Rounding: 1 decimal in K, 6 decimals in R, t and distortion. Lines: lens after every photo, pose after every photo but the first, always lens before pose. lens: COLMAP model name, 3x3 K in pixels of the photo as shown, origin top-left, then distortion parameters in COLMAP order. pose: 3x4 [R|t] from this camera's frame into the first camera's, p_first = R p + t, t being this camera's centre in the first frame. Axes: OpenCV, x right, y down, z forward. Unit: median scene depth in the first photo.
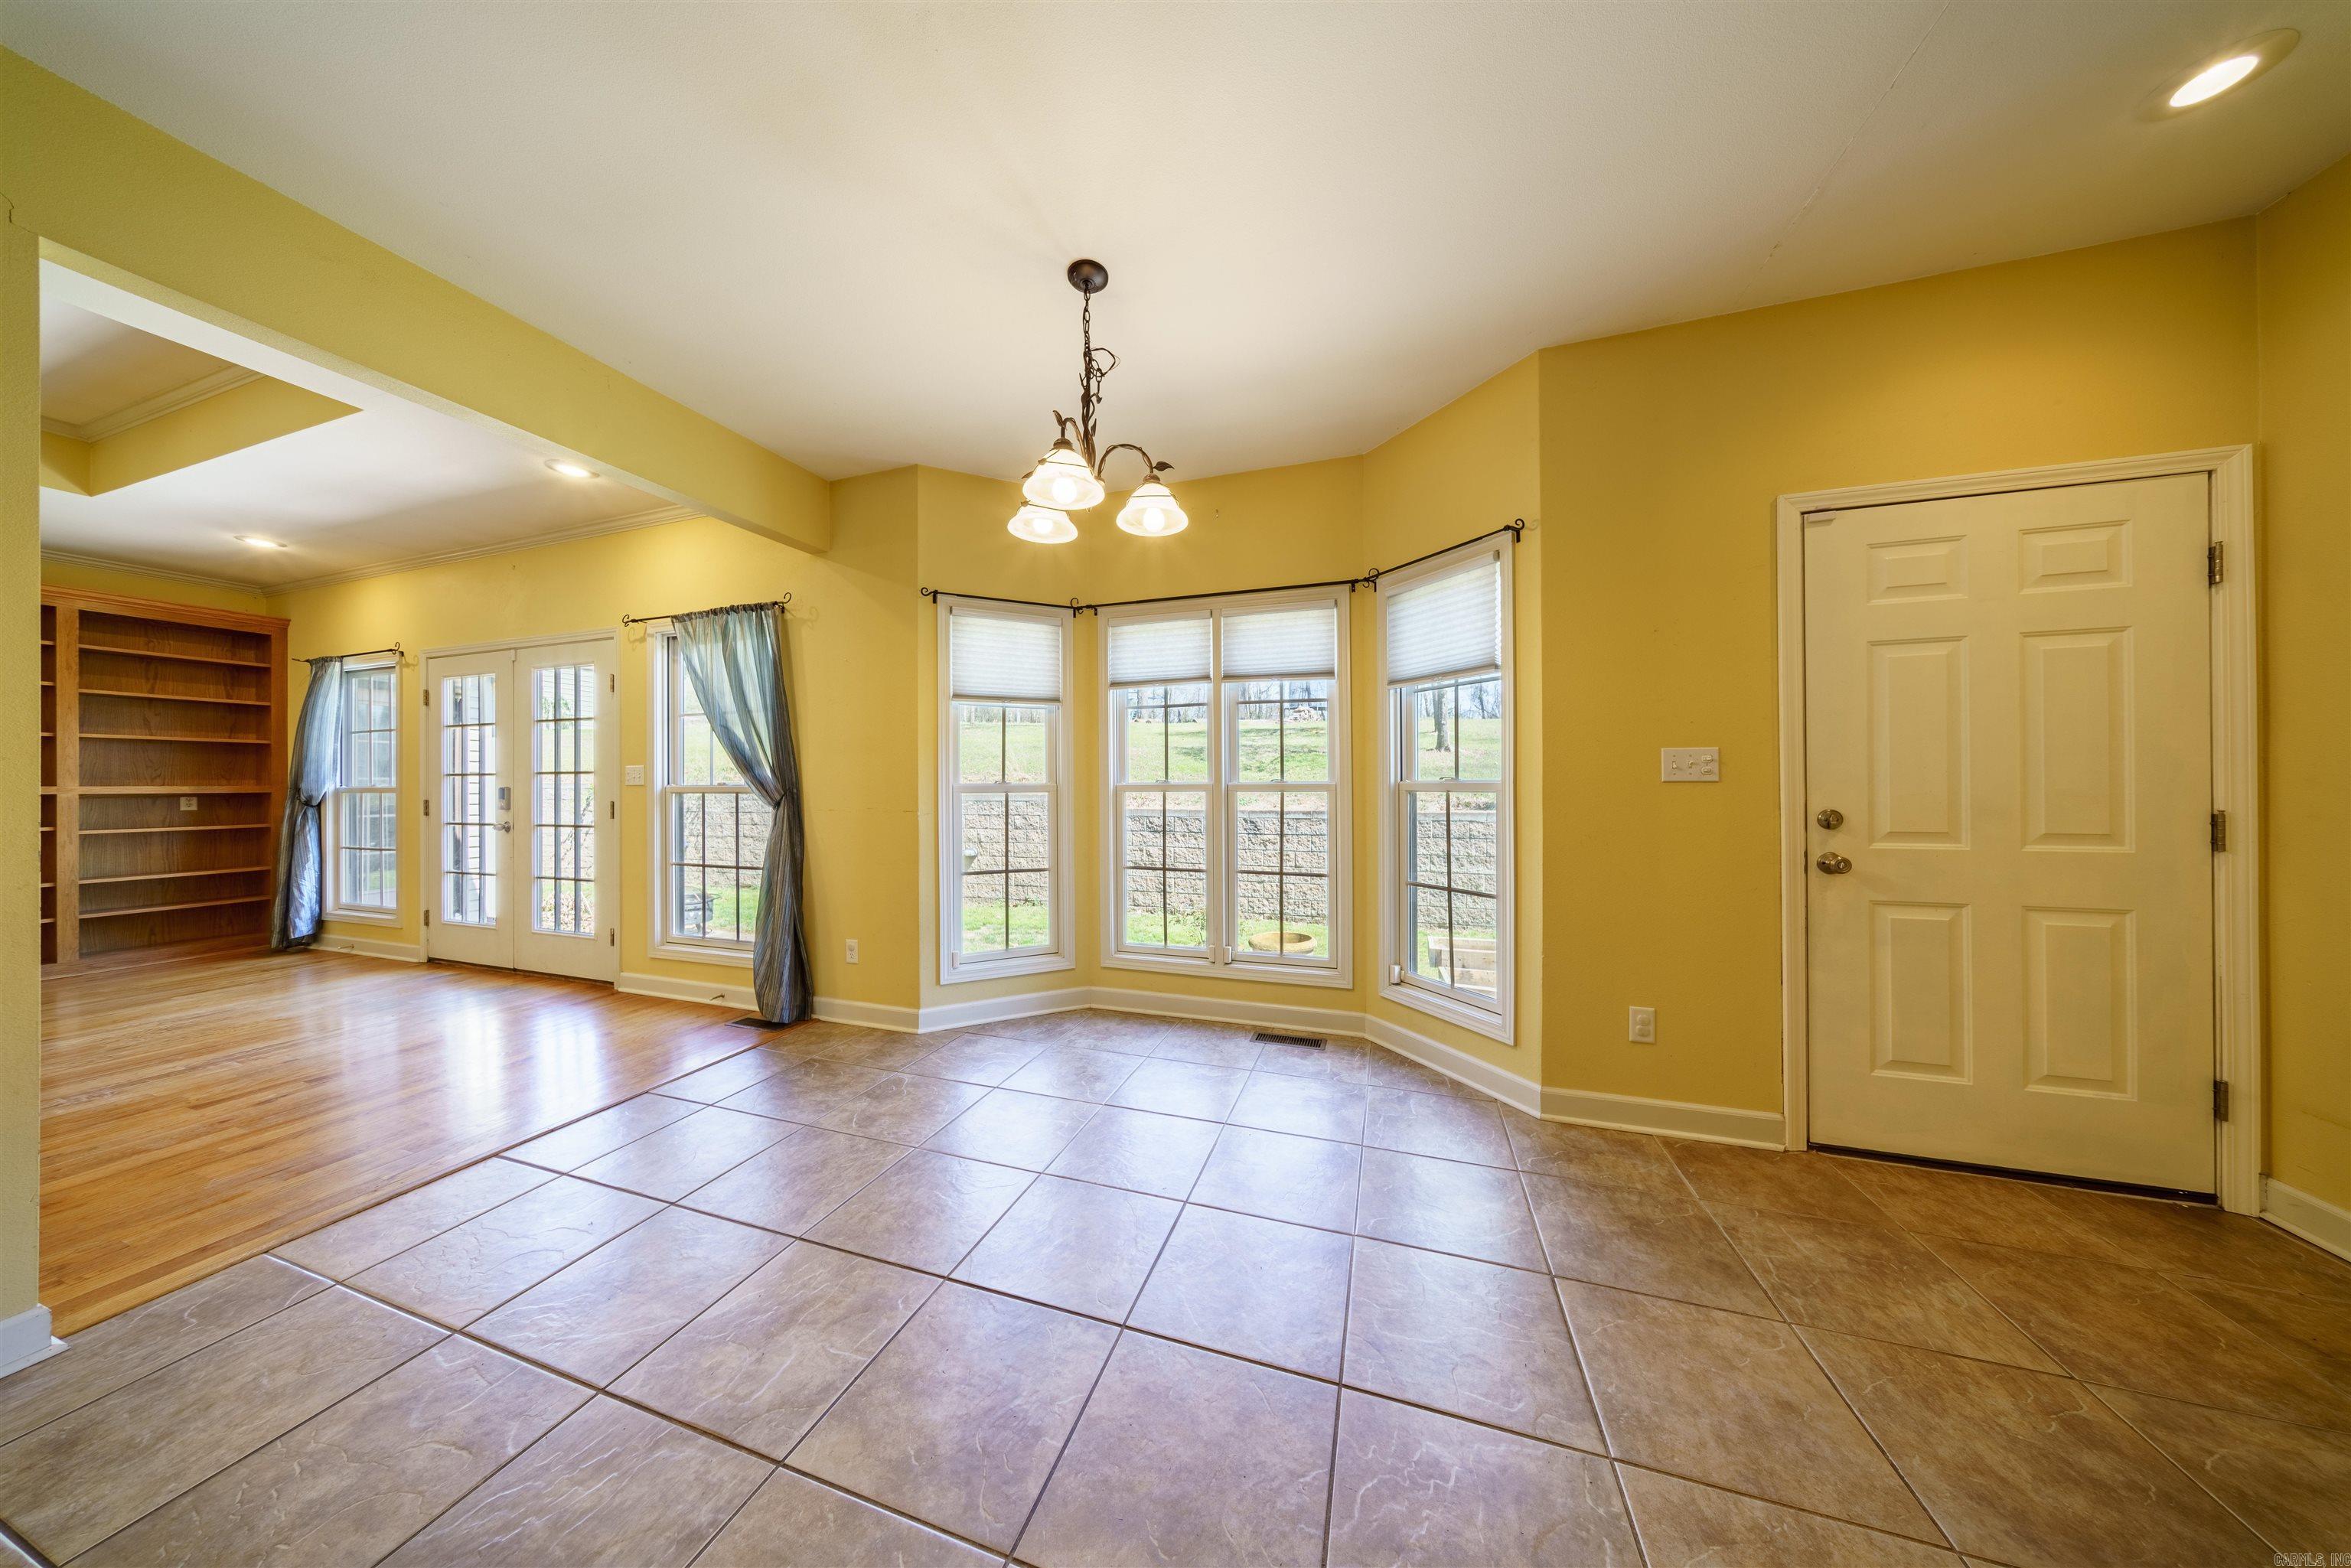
lens RADIAL K [[673.4, 0, 1172.3], [0, 673.4, 782.4], [0, 0, 1]] dist [-0.004750, 0.000788]
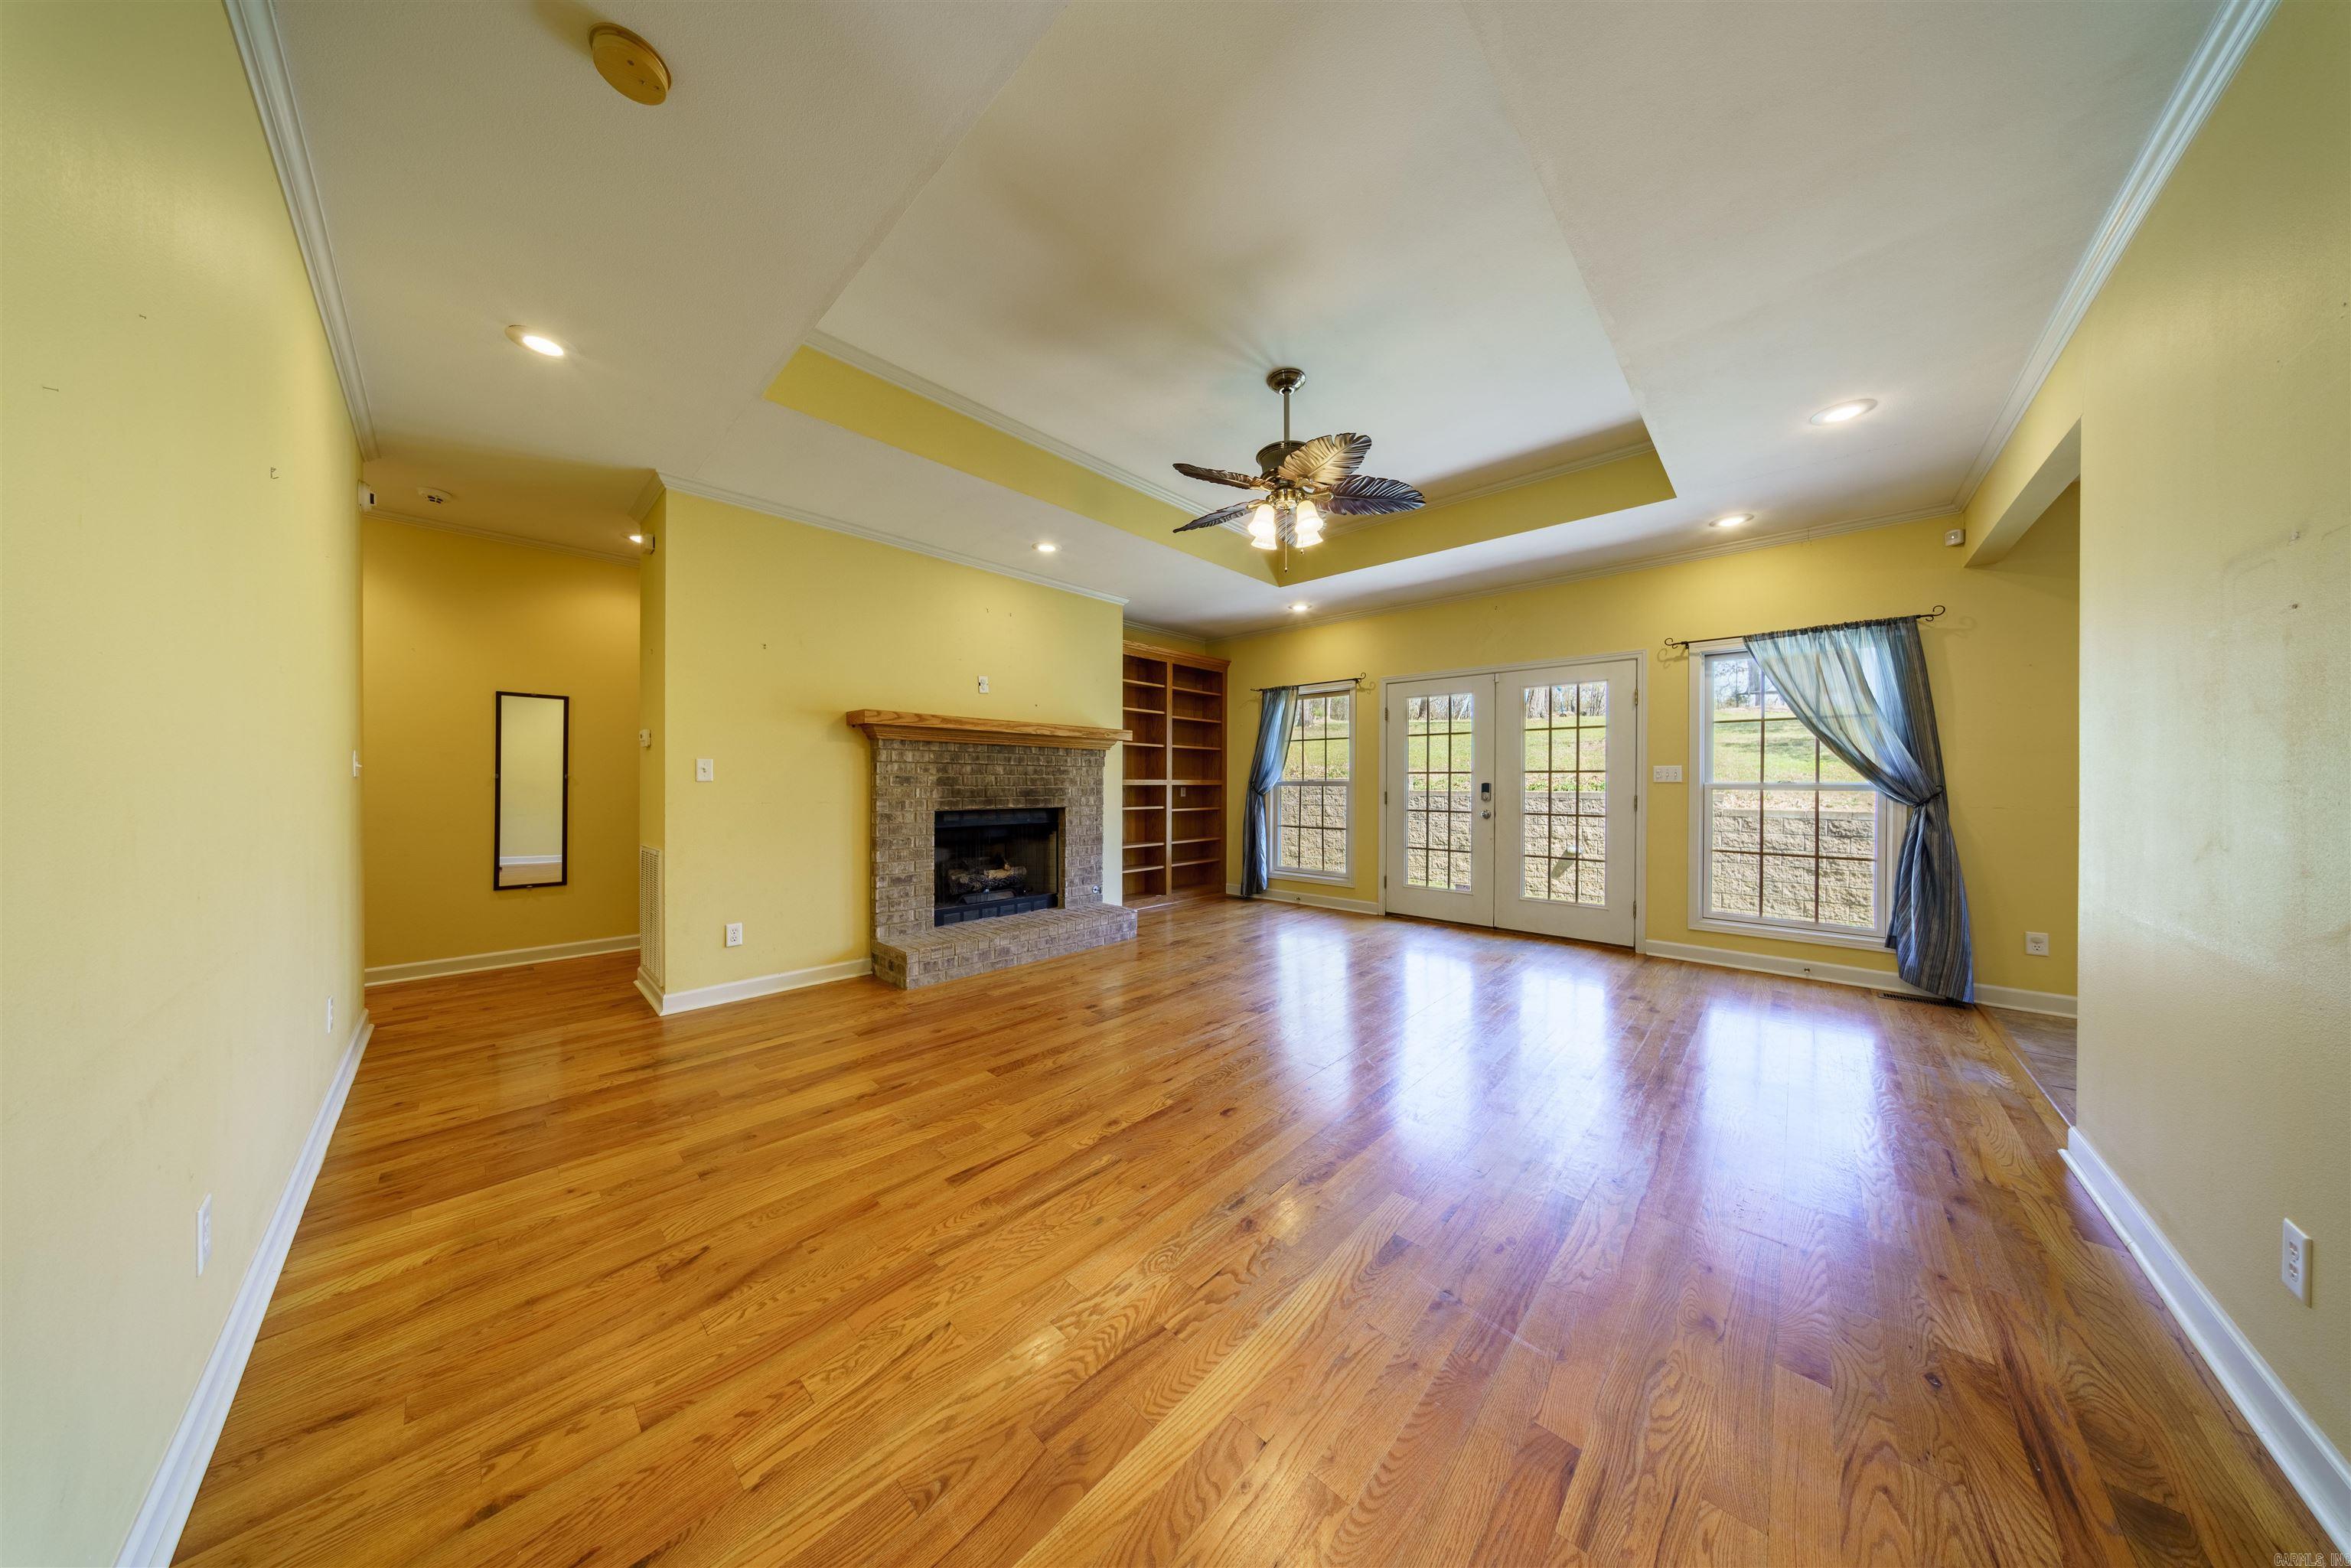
lens RADIAL K [[673.4, 0, 1173.9], [0, 673.4, 784.1], [0, 0, 1]] dist [-0.004750, 0.000788]
pose [[0.910039, 0.009486, -0.414413, -1.443050], [-0.006824, 0.999945, 0.007902, 0.003757], [0.414465, -0.004363, 0.910055, -0.576904]]
